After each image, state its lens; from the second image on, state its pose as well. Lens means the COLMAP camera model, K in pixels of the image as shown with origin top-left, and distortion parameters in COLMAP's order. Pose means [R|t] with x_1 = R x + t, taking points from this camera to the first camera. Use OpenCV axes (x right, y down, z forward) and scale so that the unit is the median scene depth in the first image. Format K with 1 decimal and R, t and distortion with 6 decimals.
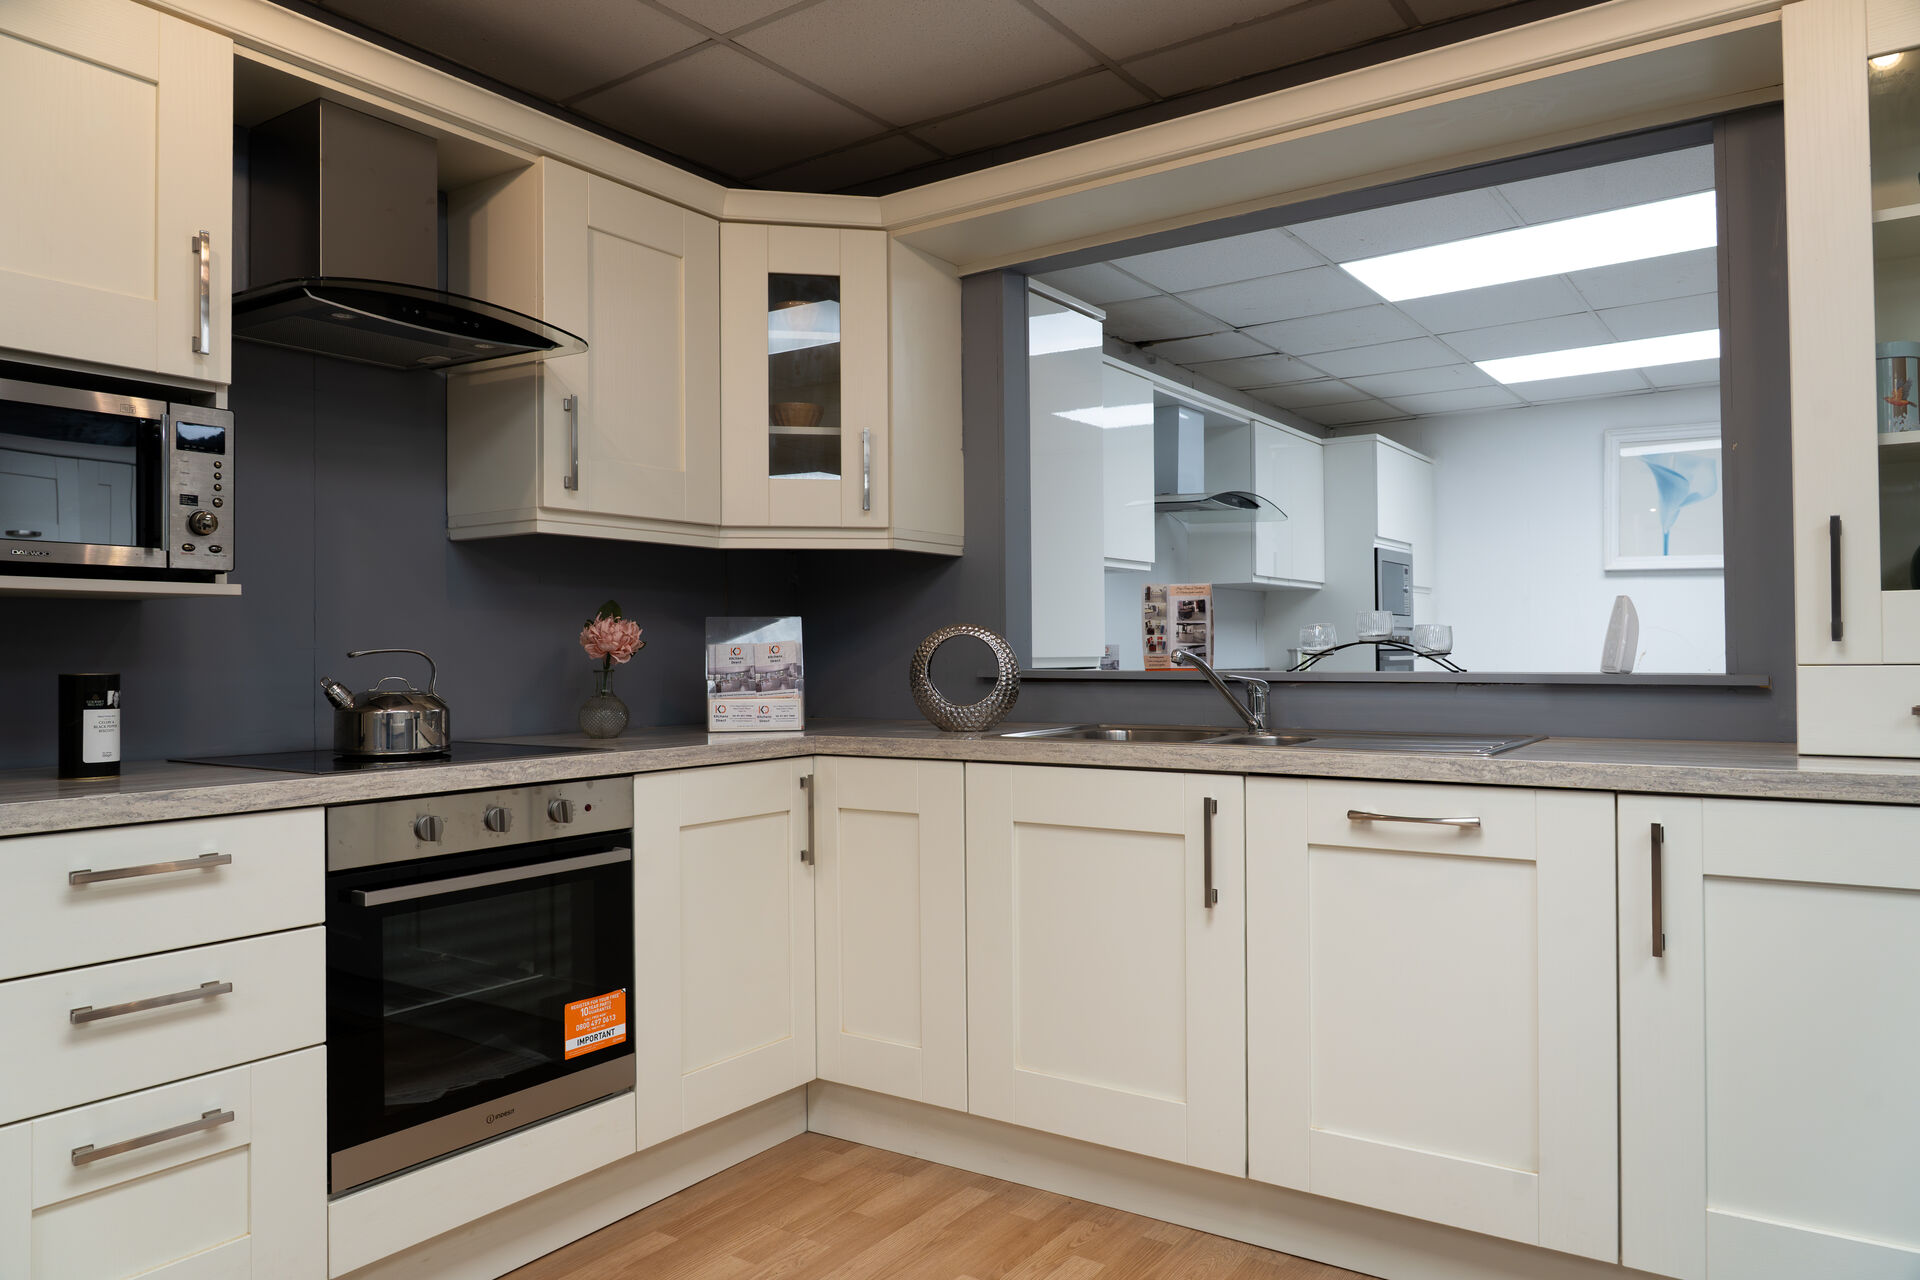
lens RADIAL K [[1290.8, 0, 947.7], [0, 1290.8, 638.5], [0, 0, 1]] dist [-0.017600, 0.001291]
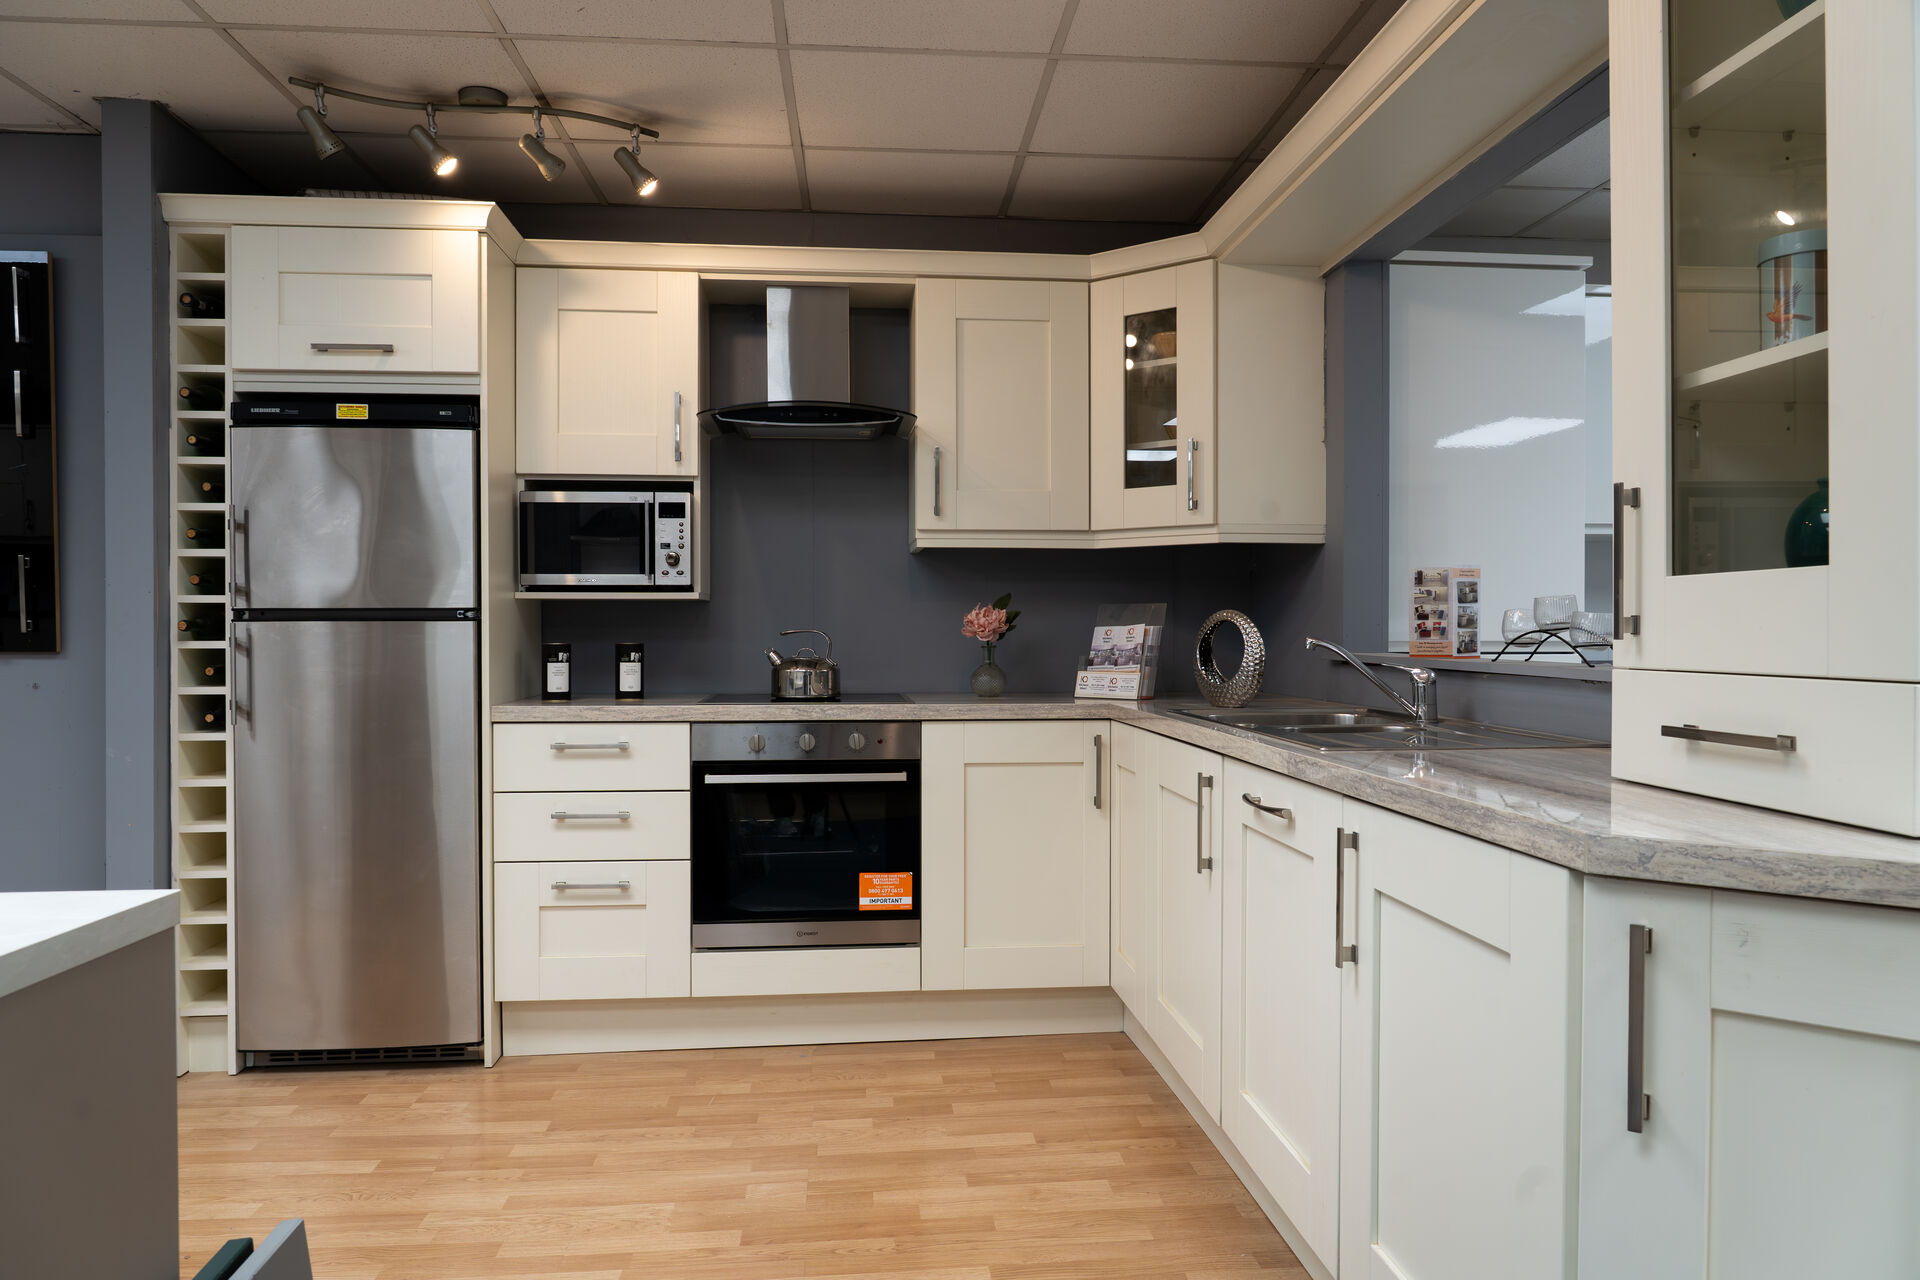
lens RADIAL K [[1290.8, 0, 947.7], [0, 1290.8, 638.5], [0, 0, 1]] dist [-0.017600, 0.001291]
pose [[0.641180, 0.014005, -0.767262, 0.796511], [0.003981, 0.999759, 0.021576, -0.013420], [0.767380, -0.016889, 0.640970, 0.120403]]
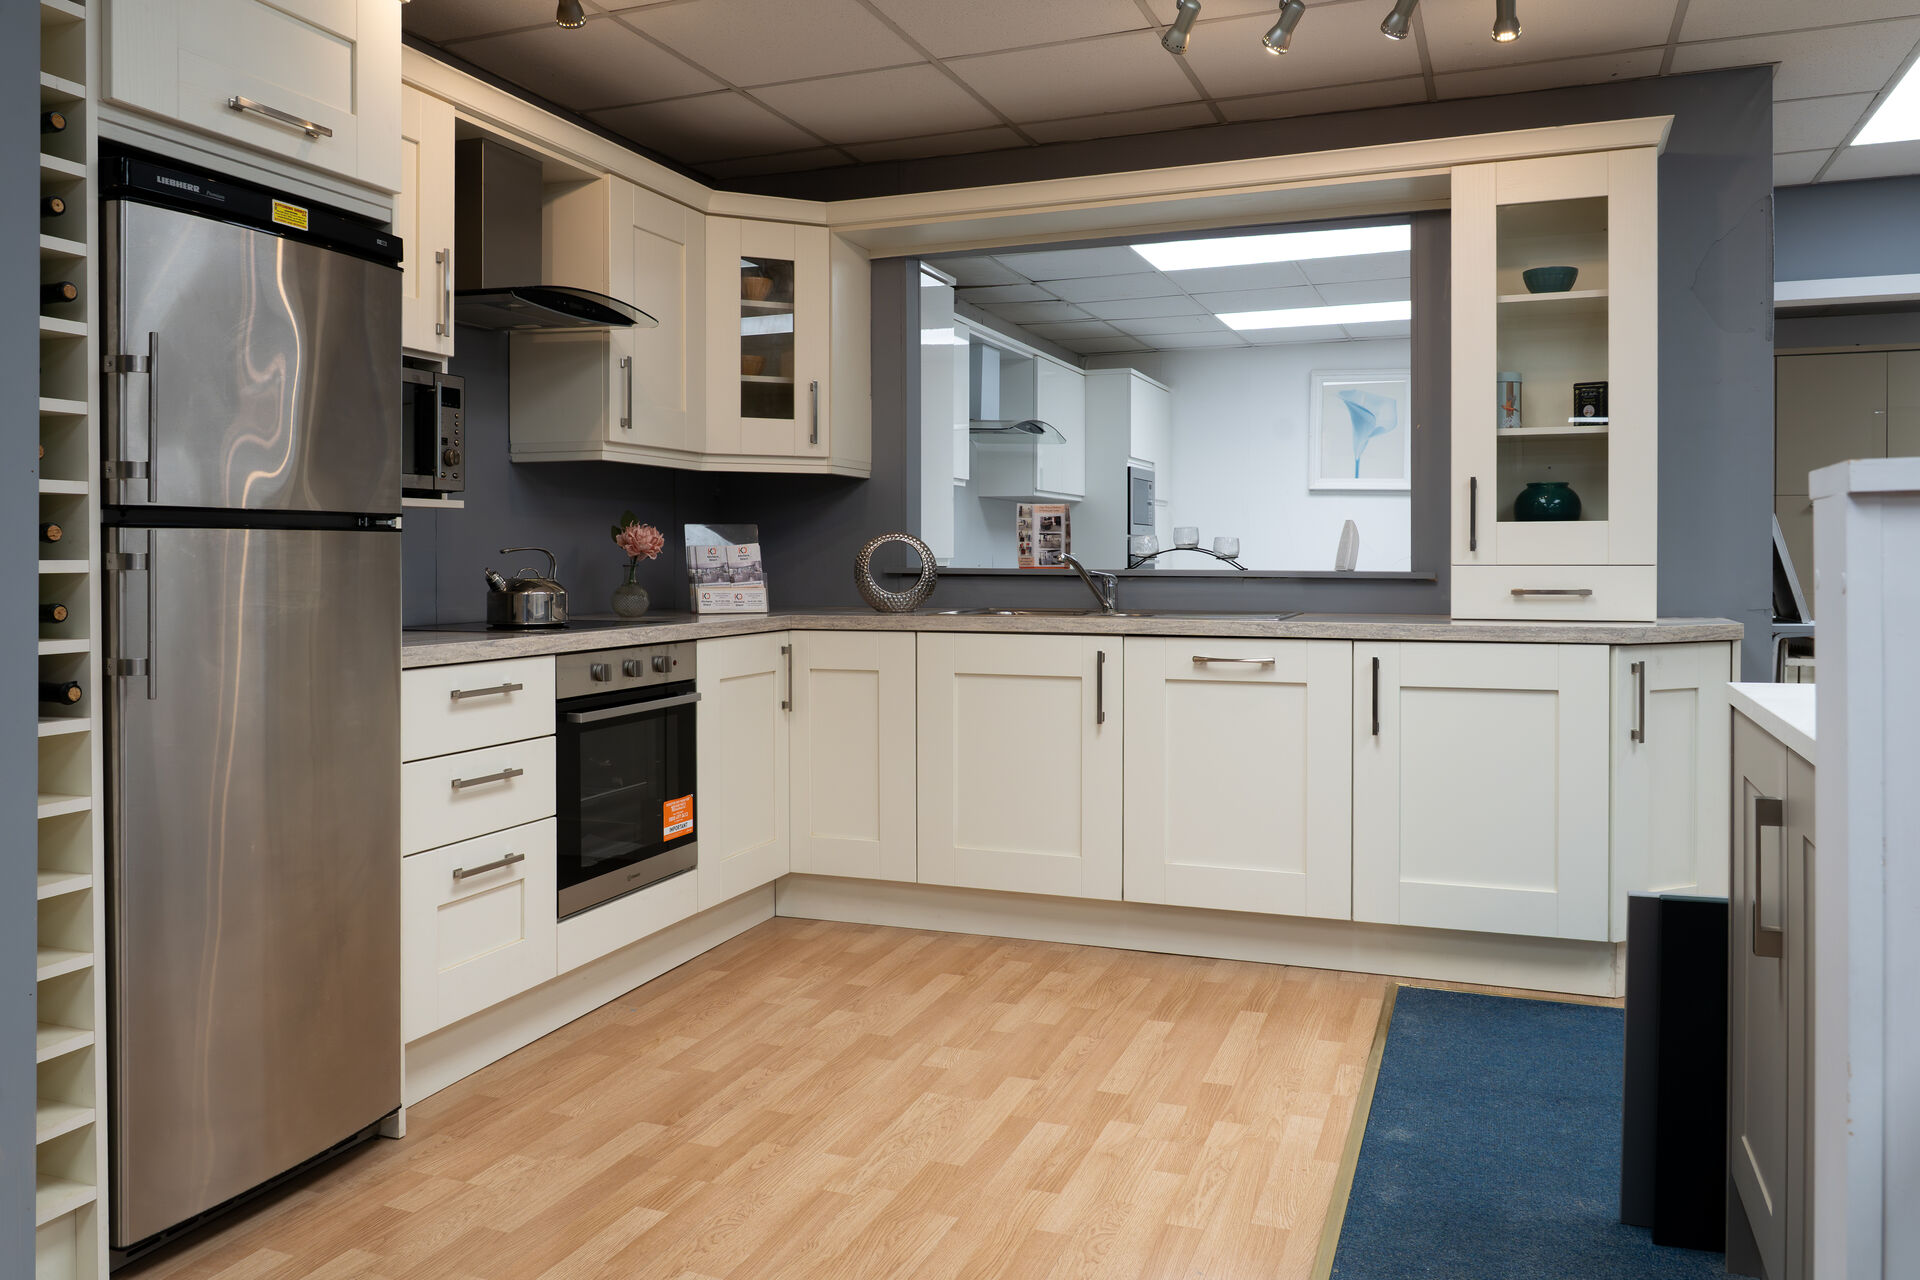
lens RADIAL K [[1443.7, 0, 920.5], [0, 1443.7, 566.7], [0, 0, 1]] dist [-0.008220, -0.000575]
pose [[0.973667, 0.006405, 0.227883, -0.341828], [-0.010587, 0.999797, 0.017134, -0.001809], [-0.227727, -0.019095, 0.973538, -0.523540]]
